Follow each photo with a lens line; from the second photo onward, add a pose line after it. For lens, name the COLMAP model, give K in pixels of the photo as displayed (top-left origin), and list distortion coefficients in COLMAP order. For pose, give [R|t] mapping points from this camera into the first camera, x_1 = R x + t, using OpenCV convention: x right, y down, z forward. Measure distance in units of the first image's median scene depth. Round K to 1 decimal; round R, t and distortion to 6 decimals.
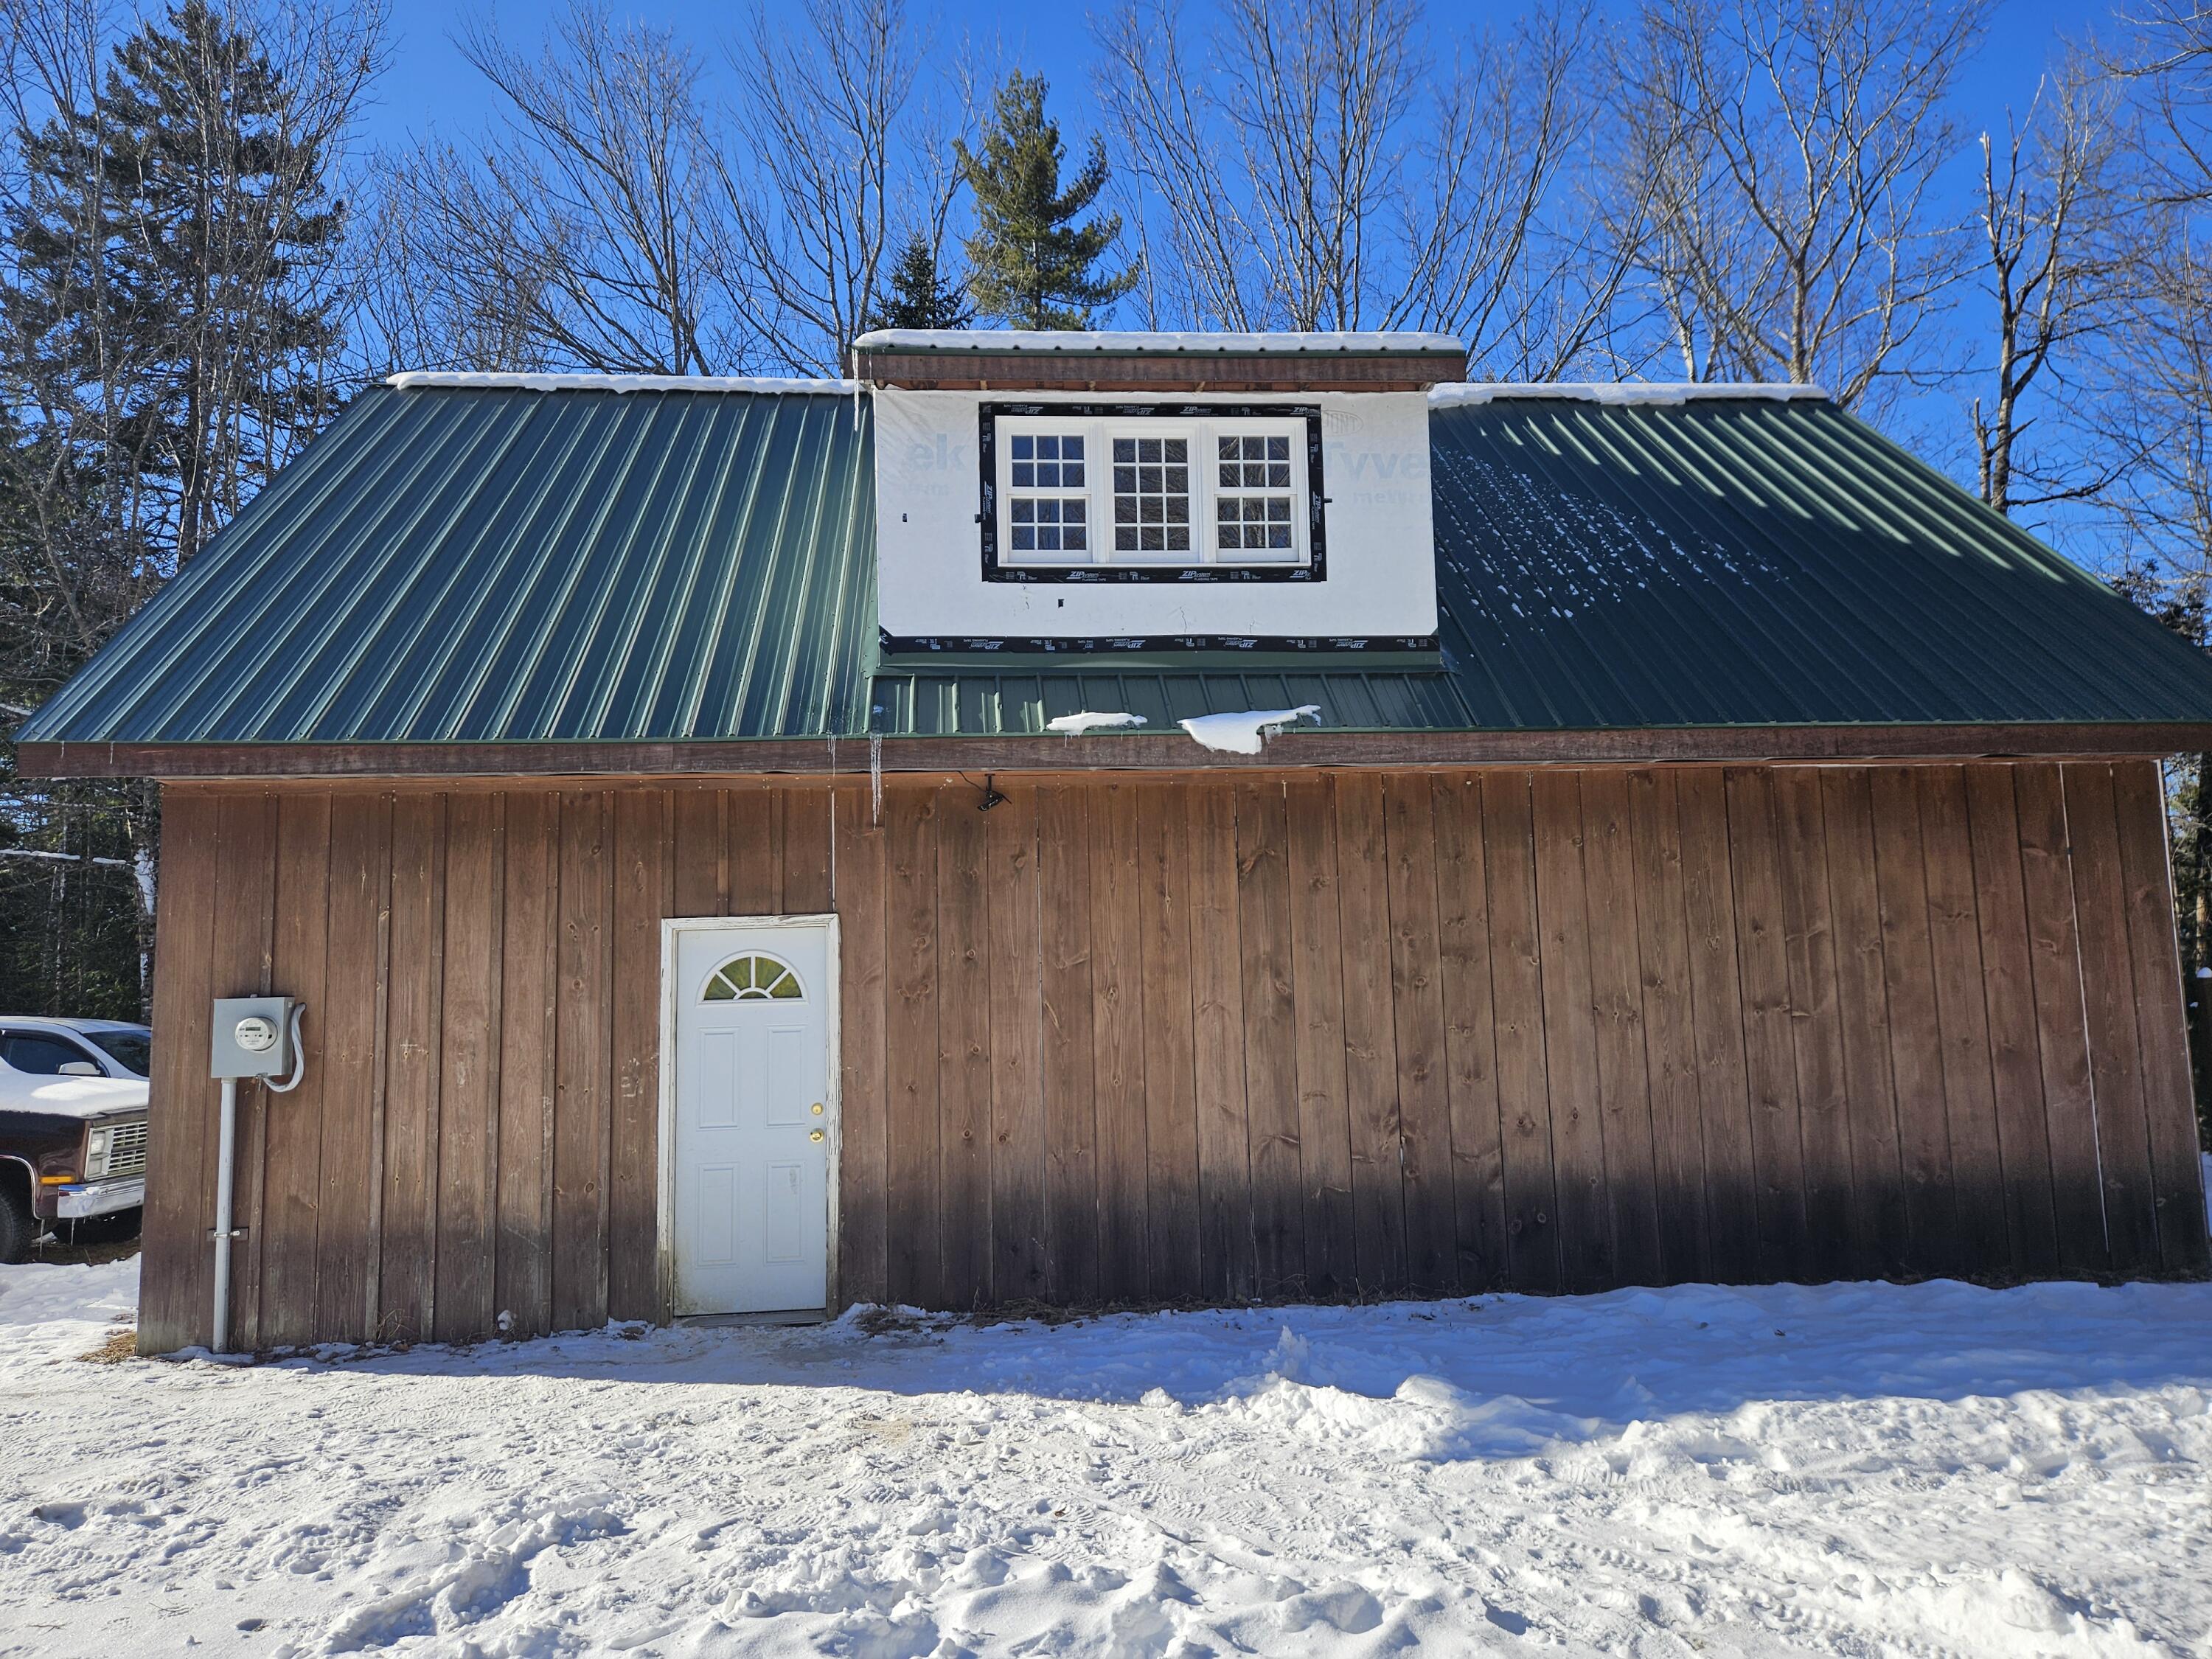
lens RADIAL K [[1494.6, 0, 1087.6], [0, 1494.6, 828.8], [0, 0, 1]] dist [0.045609, -0.023731]
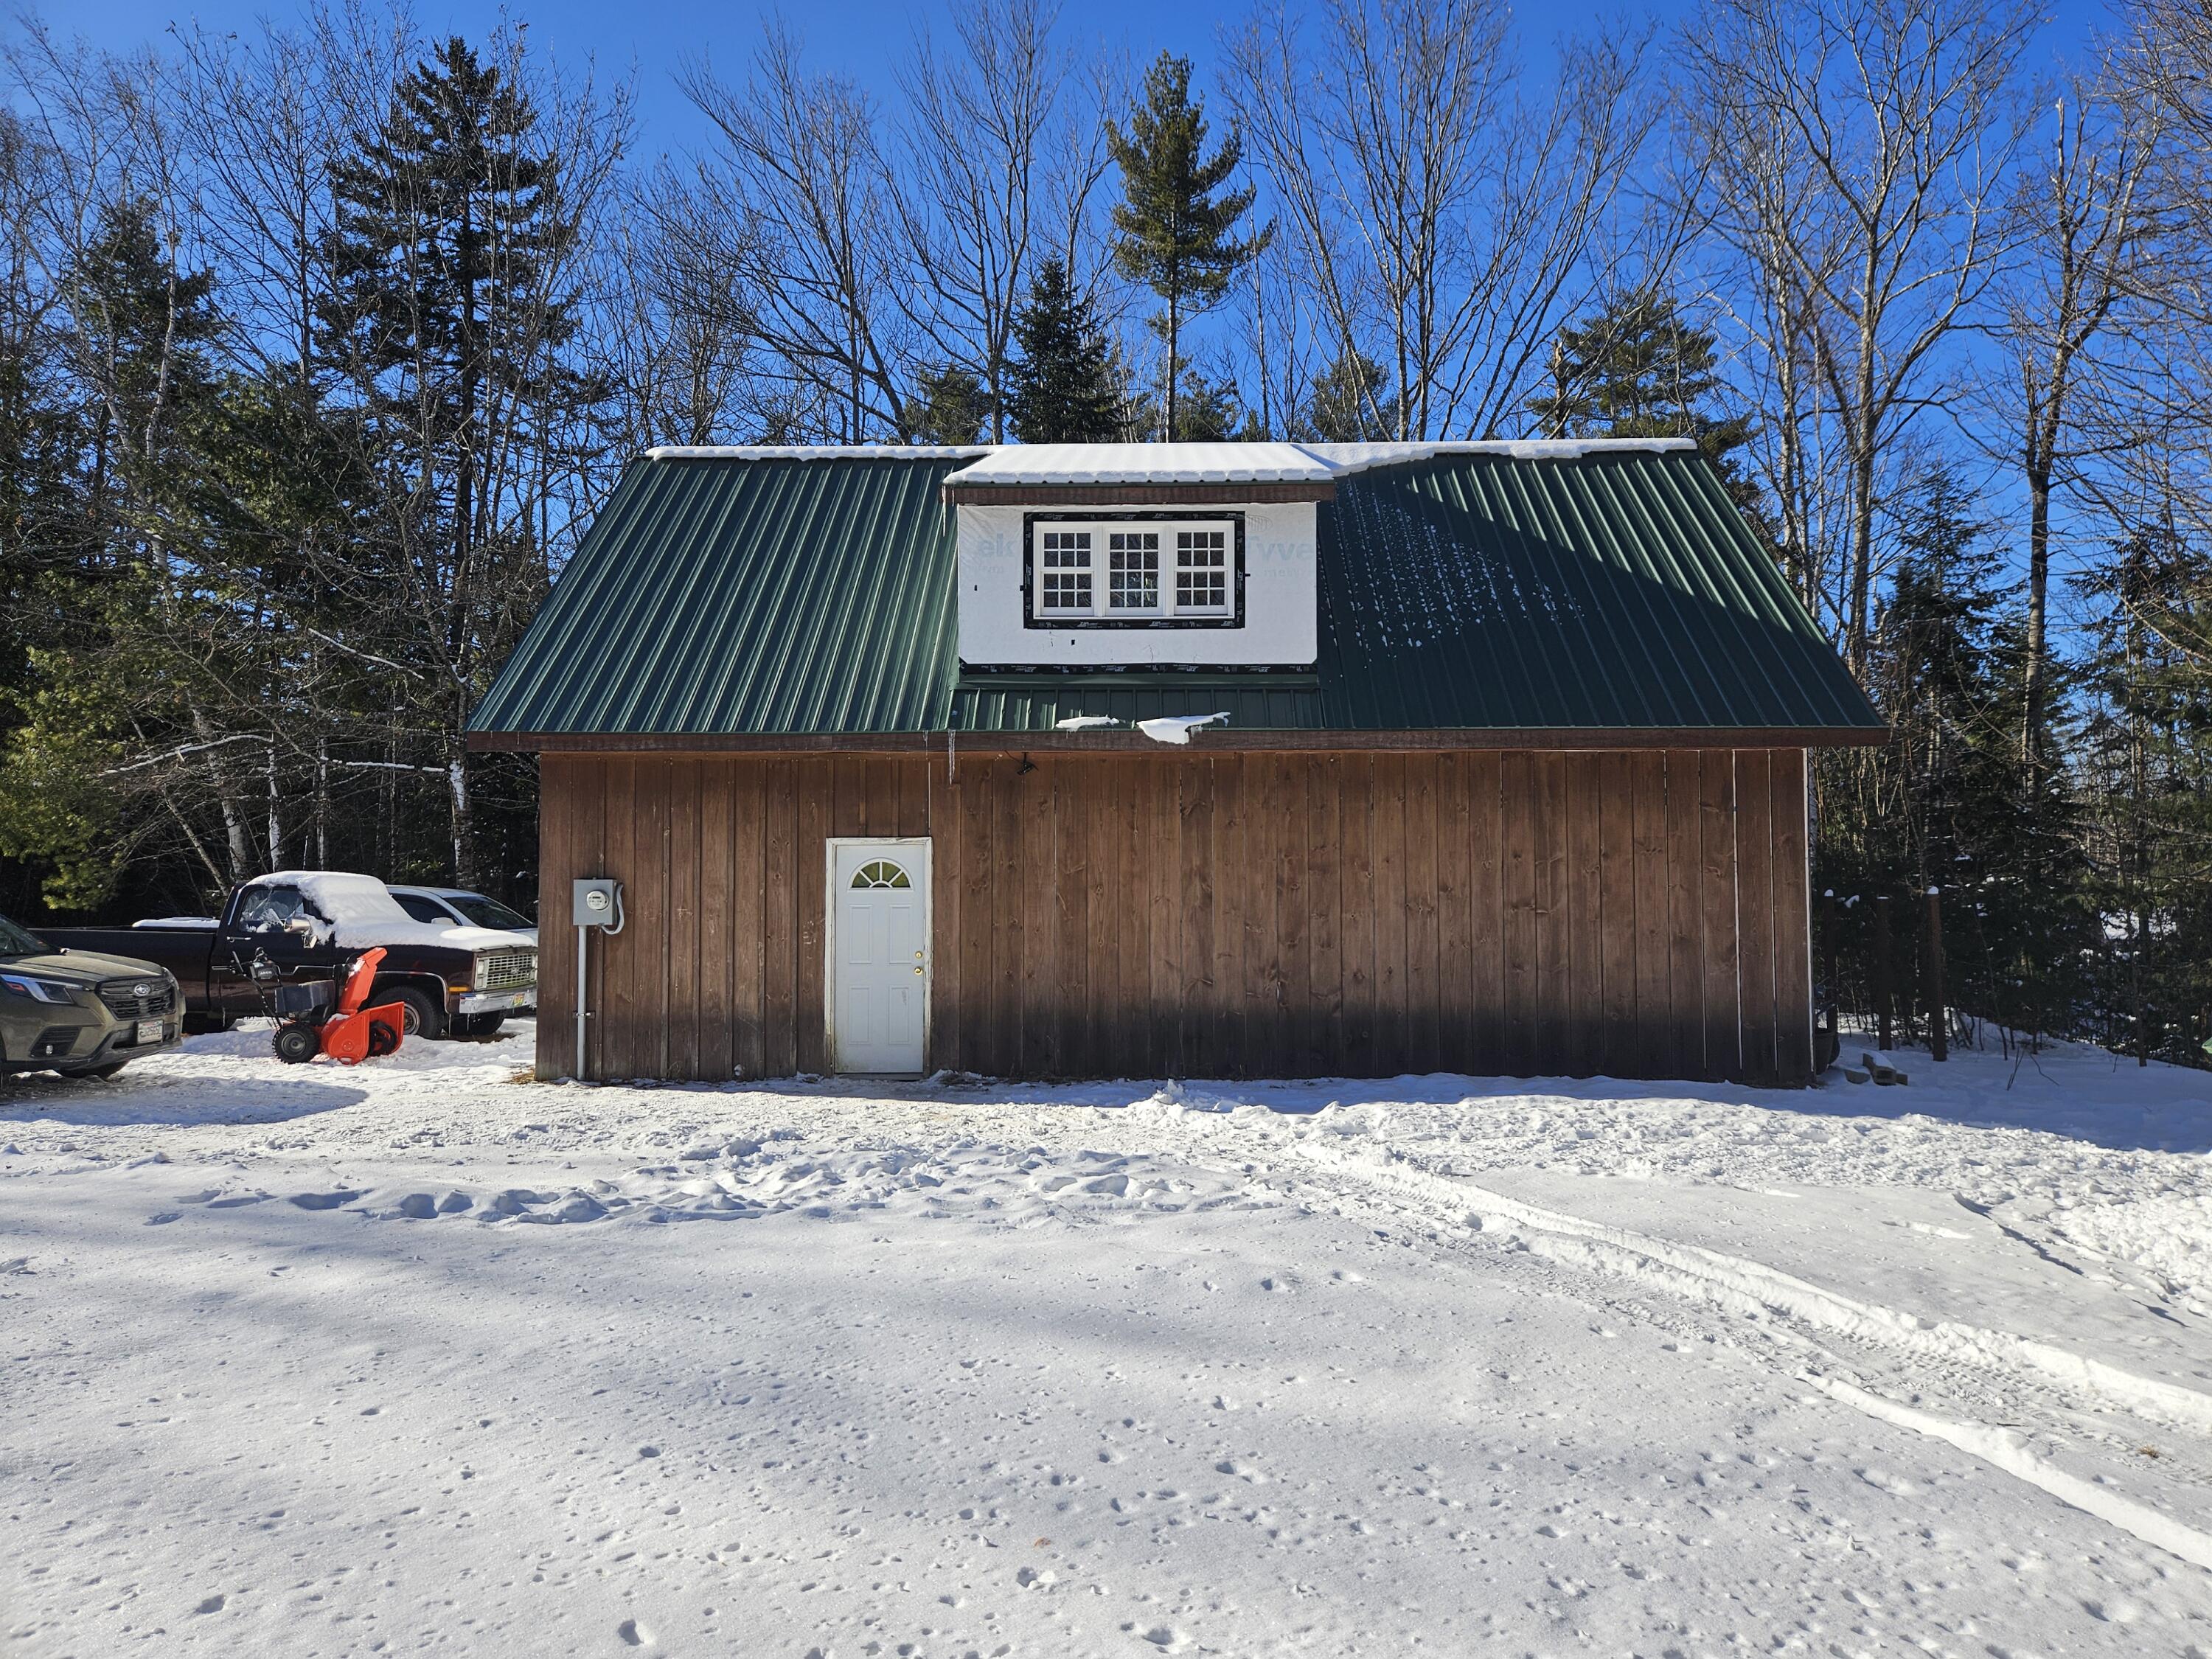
lens RADIAL K [[1494.6, 0, 1117.3], [0, 1494.6, 829.6], [0, 0, 1]] dist [0.045609, -0.023731]
pose [[0.994791, 0.018873, -0.100173, 0.190577], [-0.011512, 0.997225, 0.073554, -0.070563], [0.101283, -0.072017, 0.992248, -0.575724]]
